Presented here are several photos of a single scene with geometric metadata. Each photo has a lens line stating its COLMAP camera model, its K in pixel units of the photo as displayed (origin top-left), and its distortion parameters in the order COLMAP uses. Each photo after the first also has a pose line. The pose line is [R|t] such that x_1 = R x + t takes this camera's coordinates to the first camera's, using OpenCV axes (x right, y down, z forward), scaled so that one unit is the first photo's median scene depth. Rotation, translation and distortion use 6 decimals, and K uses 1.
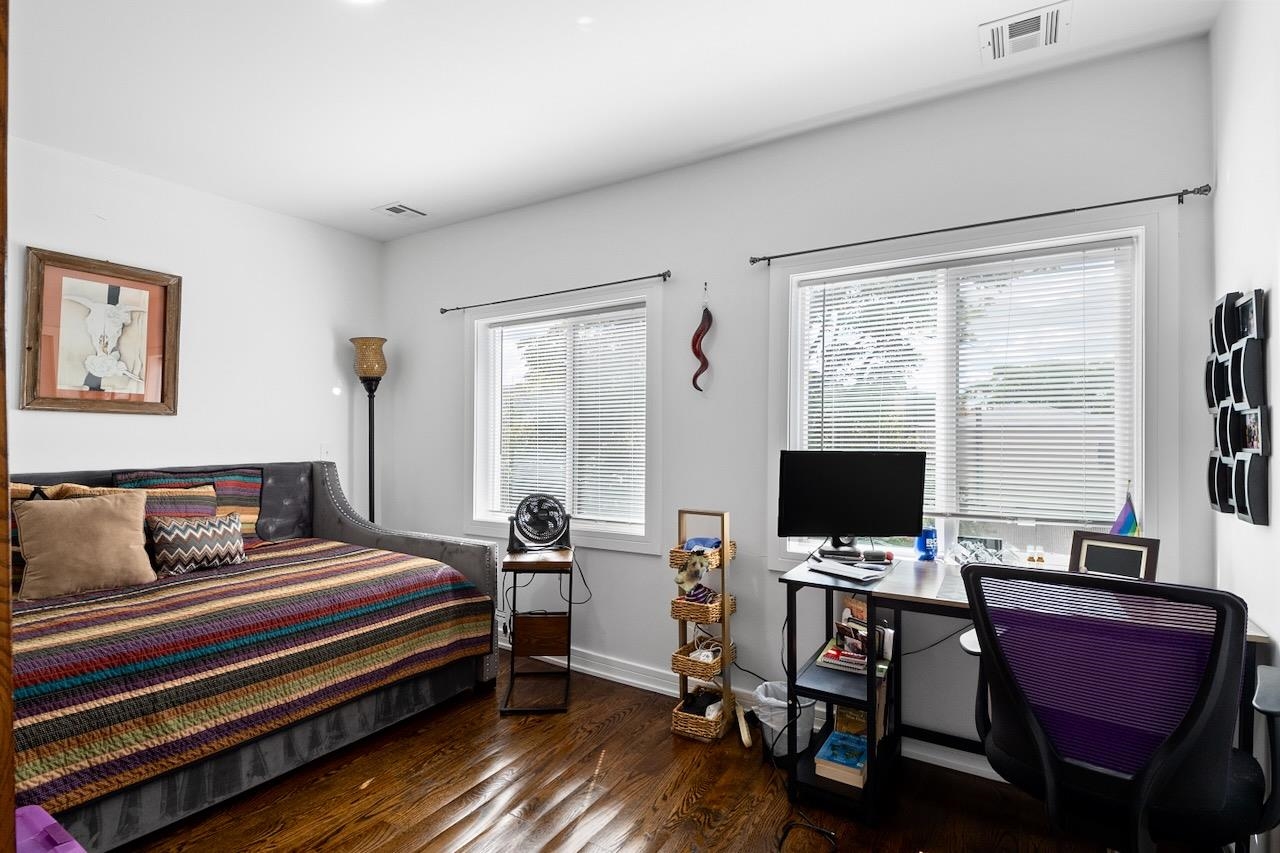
lens RADIAL K [[607.6, 0, 639.2], [0, 607.6, 414.6], [0, 0, 1]] dist [0.001203, -0.022416]
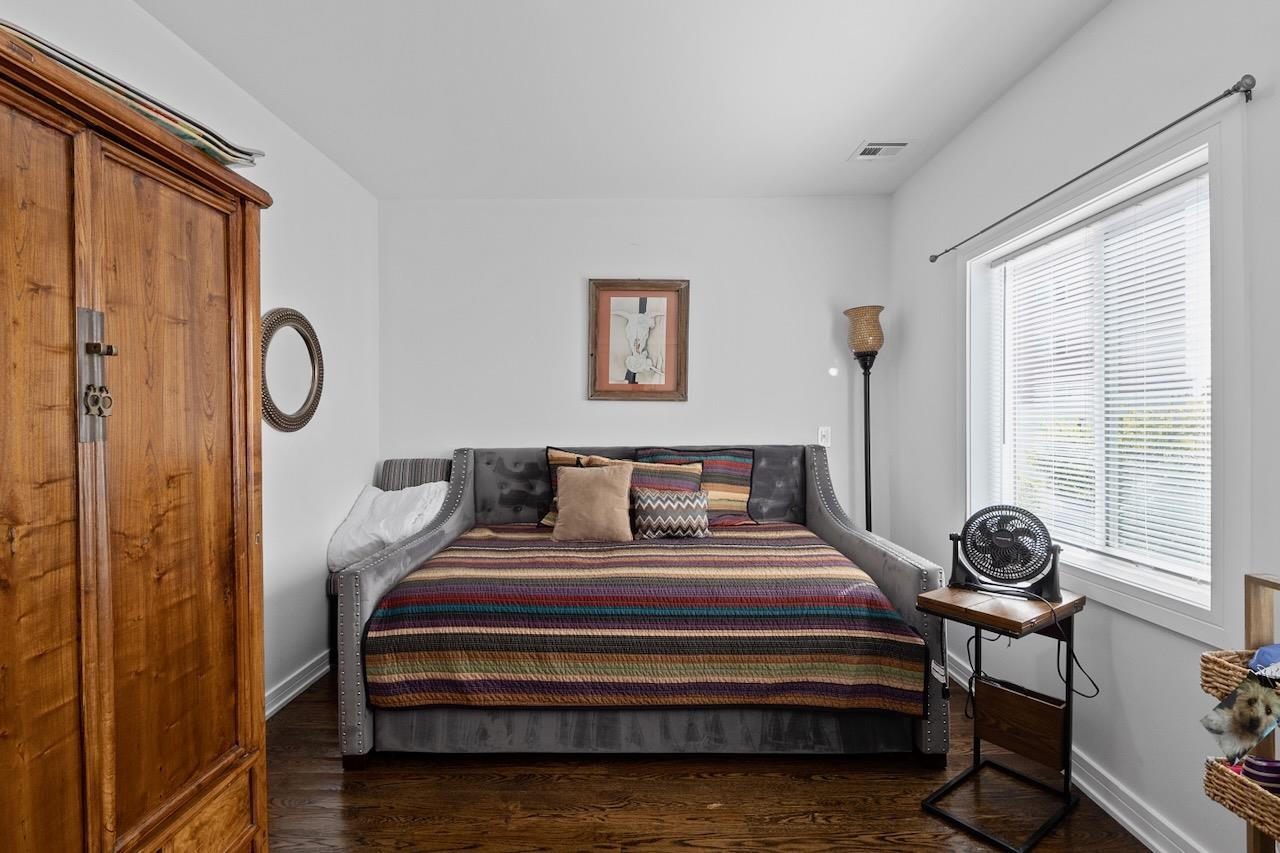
lens RADIAL K [[610.9, 0, 636.3], [0, 610.9, 418.1], [0, 0, 1]] dist [0.016323, -0.026056]
pose [[0.516349, -0.003556, -0.856371, 0.219273], [0.031026, 0.999413, 0.014557, 0.016148], [0.855816, -0.034086, 0.516156, 0.369105]]
